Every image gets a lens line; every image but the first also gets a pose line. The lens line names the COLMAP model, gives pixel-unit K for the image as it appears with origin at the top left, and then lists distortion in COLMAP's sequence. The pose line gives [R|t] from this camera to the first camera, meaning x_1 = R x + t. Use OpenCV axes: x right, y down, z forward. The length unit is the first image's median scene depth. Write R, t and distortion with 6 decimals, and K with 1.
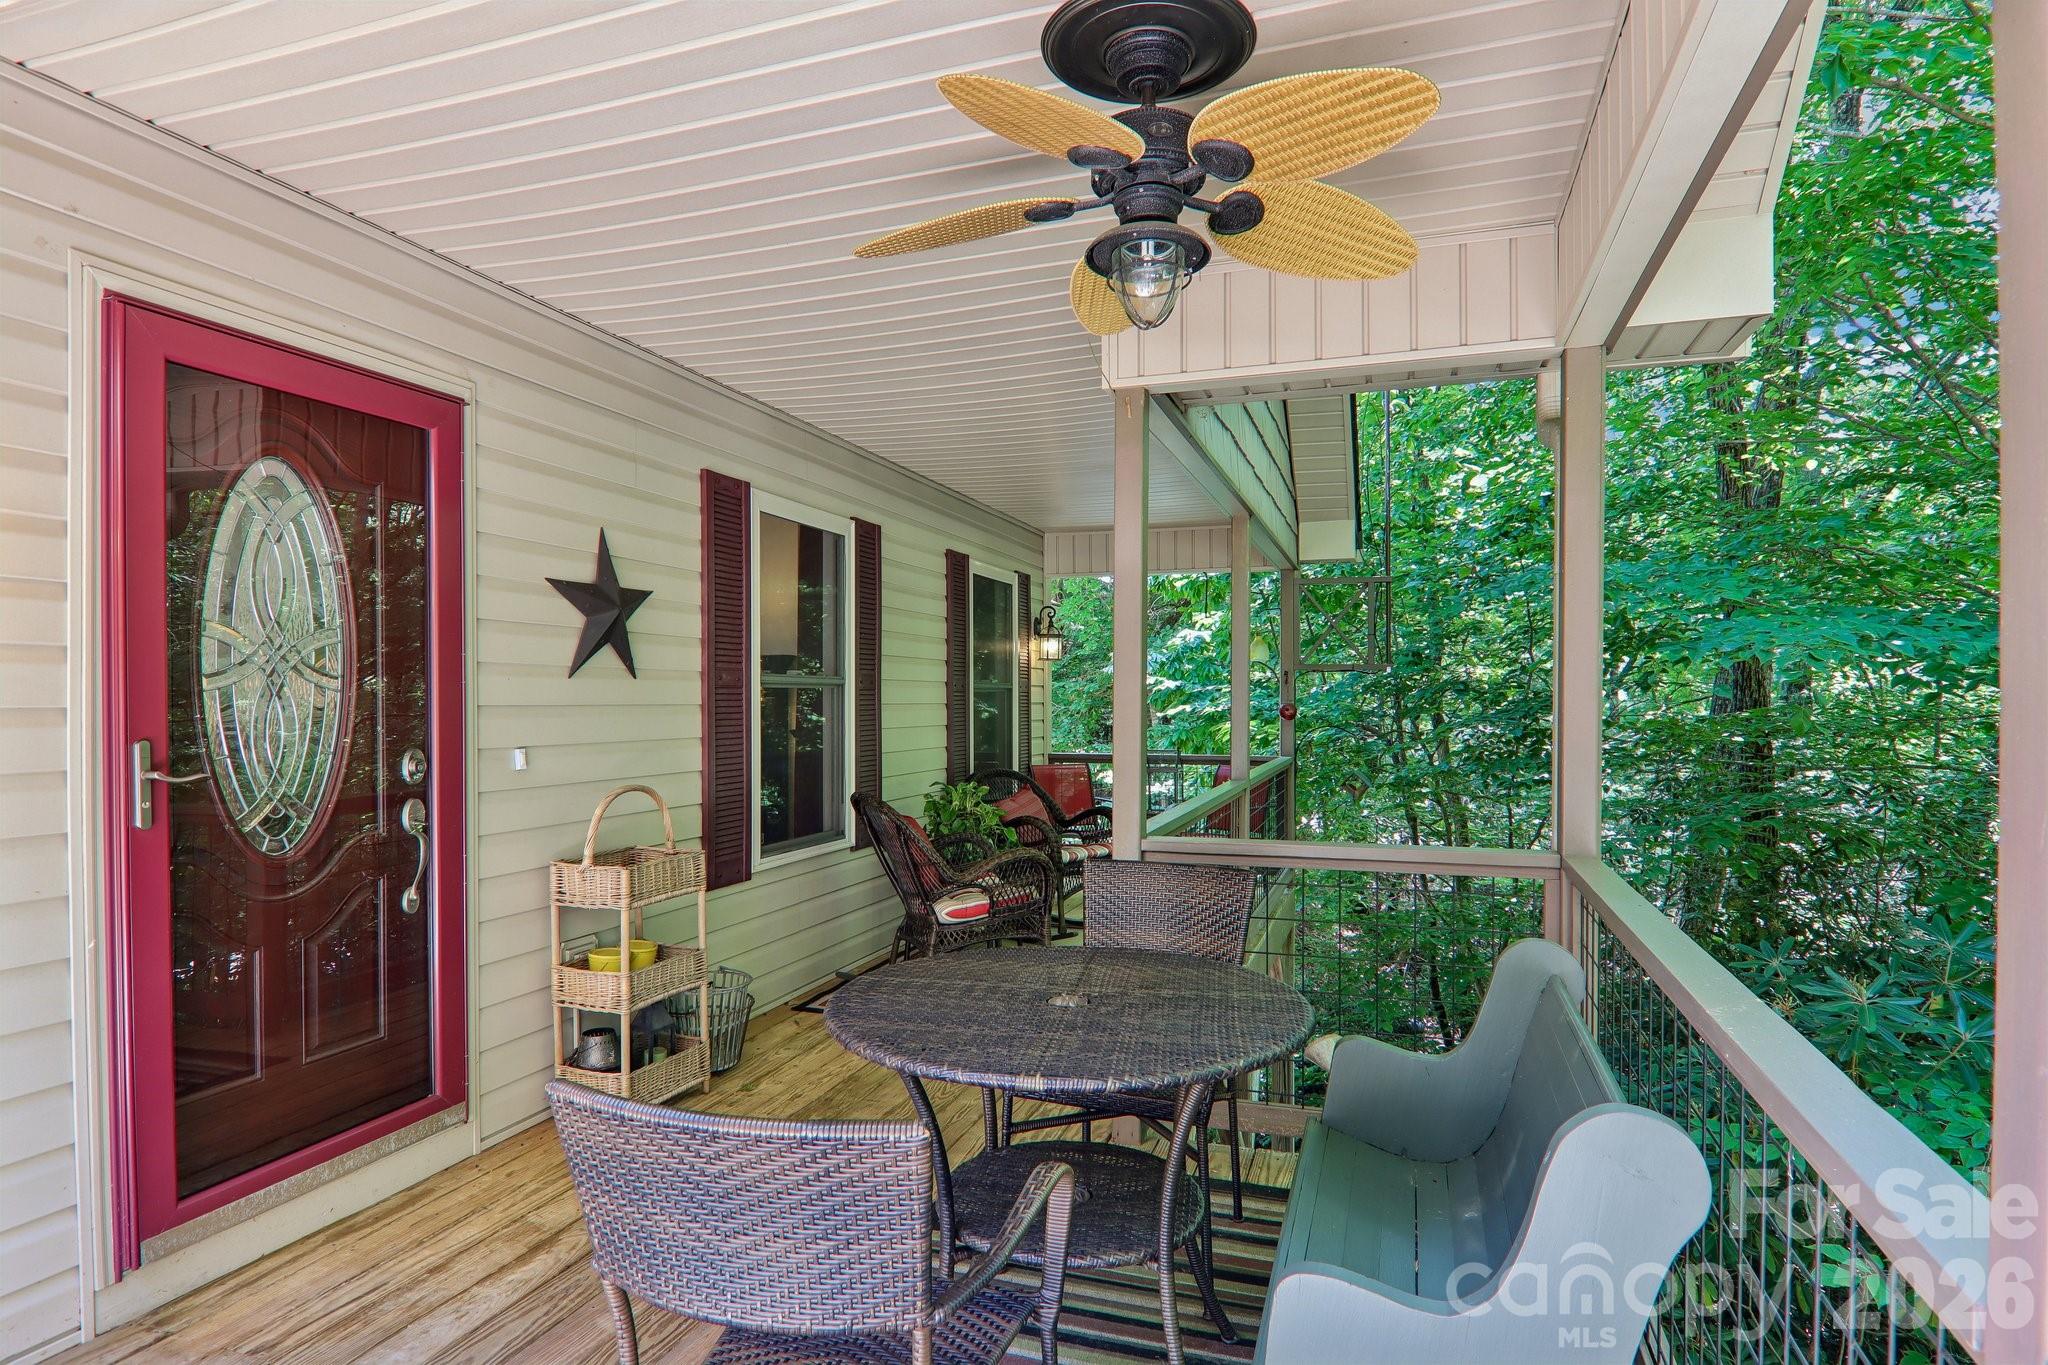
lens RADIAL K [[1126.6, 0, 1032.4], [0, 1126.6, 746.2], [0, 0, 1]] dist [-0.020732, -0.000738]
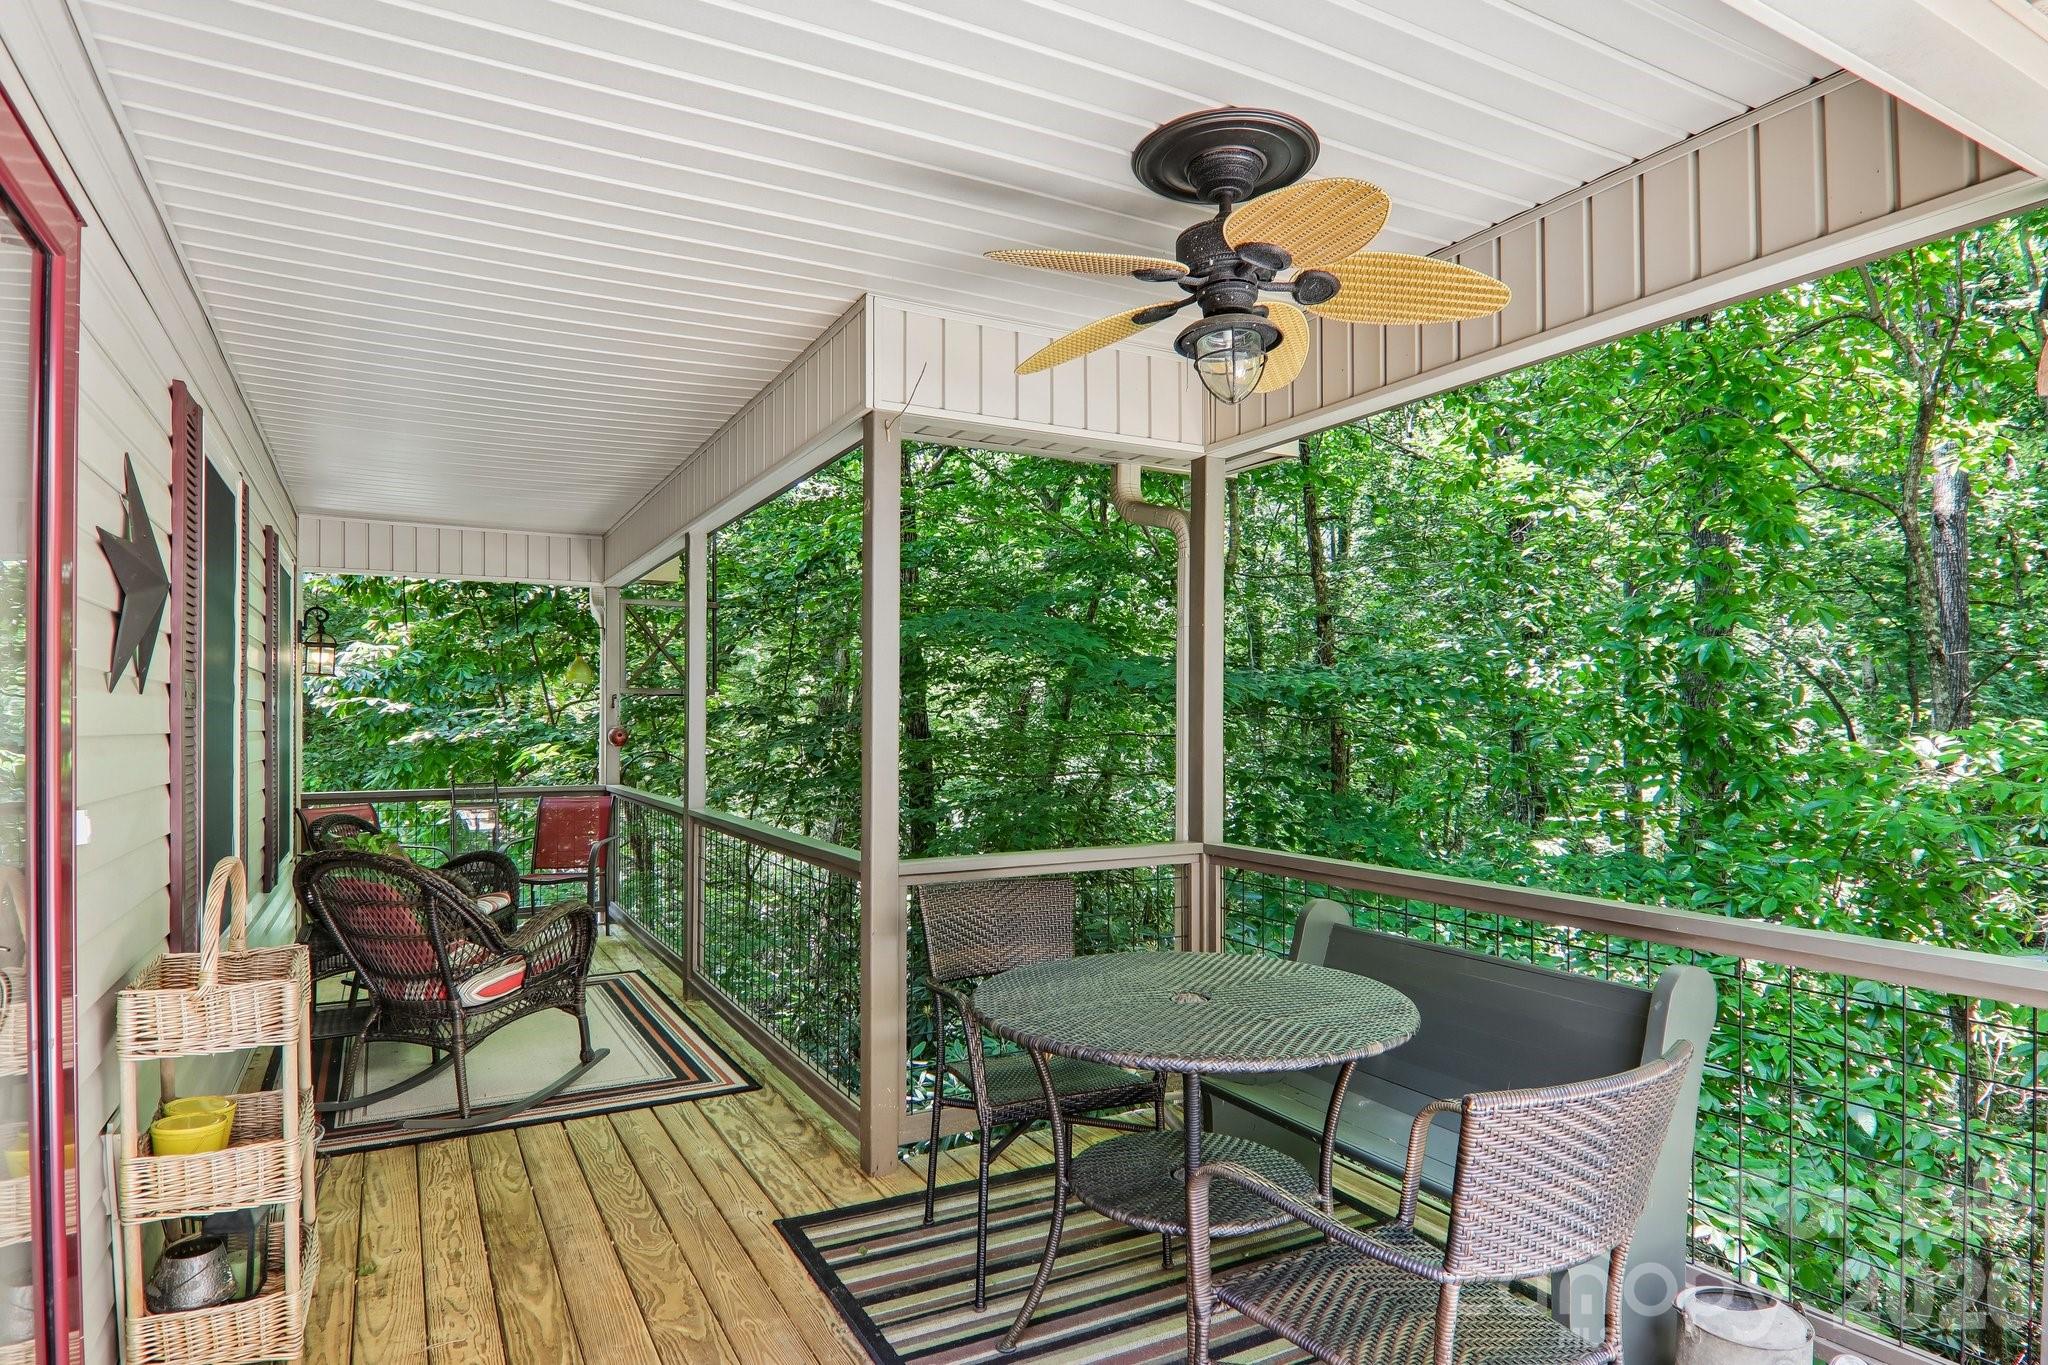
lens RADIAL K [[1156.3, 0, 1032.8], [0, 1156.3, 703.5], [0, 0, 1]] dist [0.006229, -0.019295]
pose [[0.678617, 0.006674, 0.734462, -0.401695], [0.036436, 0.998422, -0.042739, -0.006660], [-0.733588, 0.055765, 0.677303, 0.137510]]
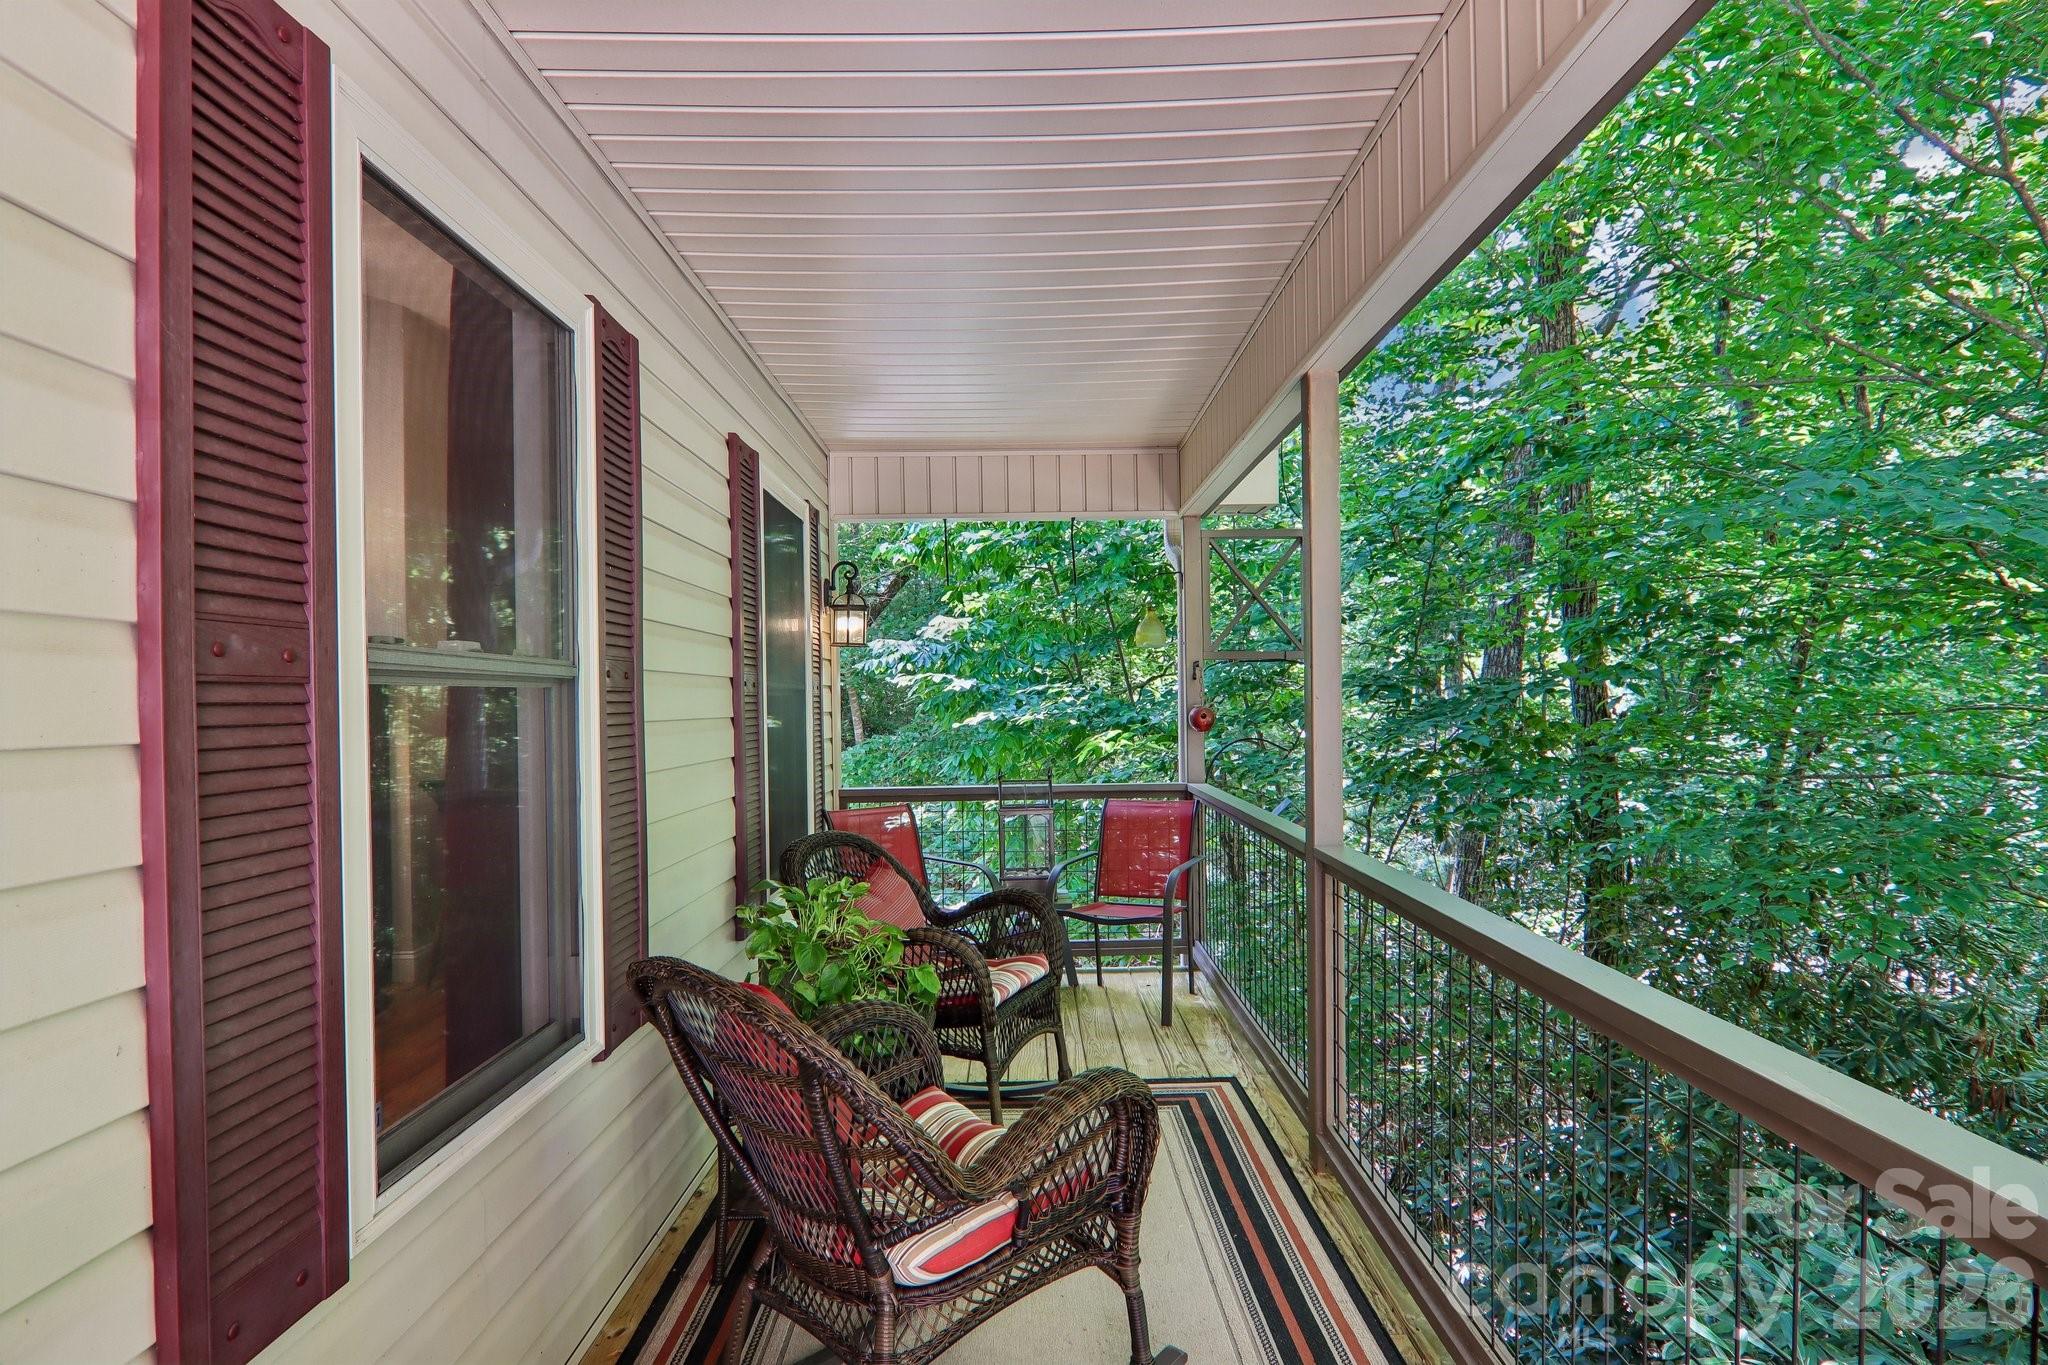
lens RADIAL K [[1133.6, 0, 1027.6], [0, 1133.6, 705.2], [0, 0, 1]] dist [0.005093, -0.018821]
pose [[0.948066, -0.017238, 0.317607, -0.156684], [0.030148, 0.998905, -0.035777, -0.027428], [-0.316643, 0.043494, 0.947547, 0.593913]]
